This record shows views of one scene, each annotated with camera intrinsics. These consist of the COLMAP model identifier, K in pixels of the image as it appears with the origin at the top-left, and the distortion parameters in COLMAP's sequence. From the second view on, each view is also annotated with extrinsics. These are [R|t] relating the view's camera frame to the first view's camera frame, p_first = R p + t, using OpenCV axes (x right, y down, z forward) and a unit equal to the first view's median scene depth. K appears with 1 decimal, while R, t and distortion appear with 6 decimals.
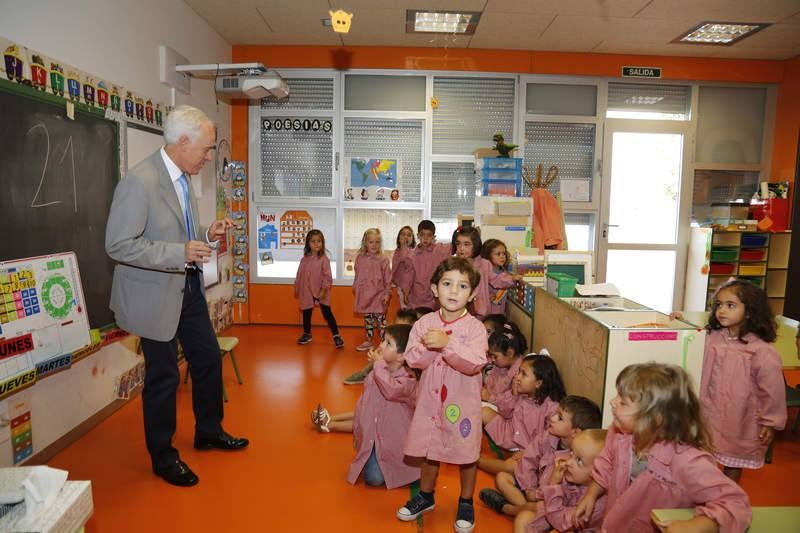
lens RADIAL K [[523.8, 0, 402.7], [0, 523.8, 268.8], [0, 0, 1]] dist [-0.125404, 0.059956]
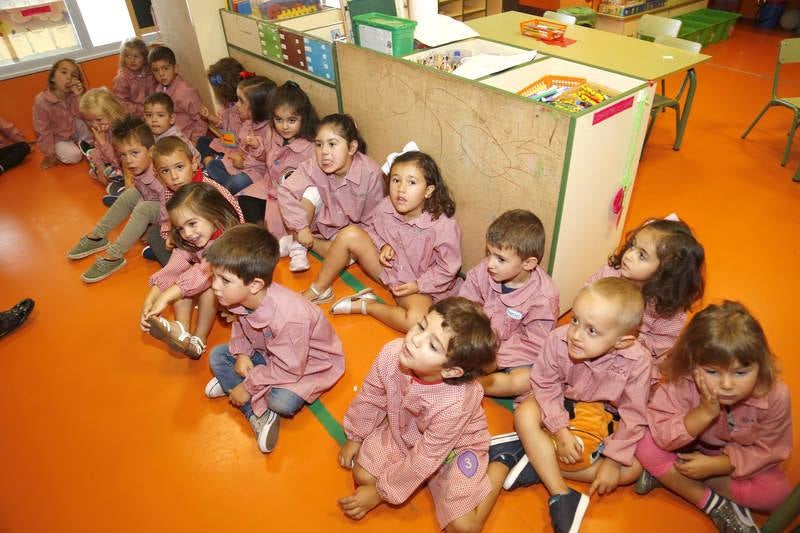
lens RADIAL K [[533.8, 0, 399.1], [0, 533.8, 273.9], [0, 0, 1]] dist [-0.125509, 0.066540]
pose [[0.795852, -0.418034, 0.438027, -0.092750], [0.139034, 0.830262, 0.539754, -0.070122], [-0.589313, -0.368664, 0.718886, 0.449947]]
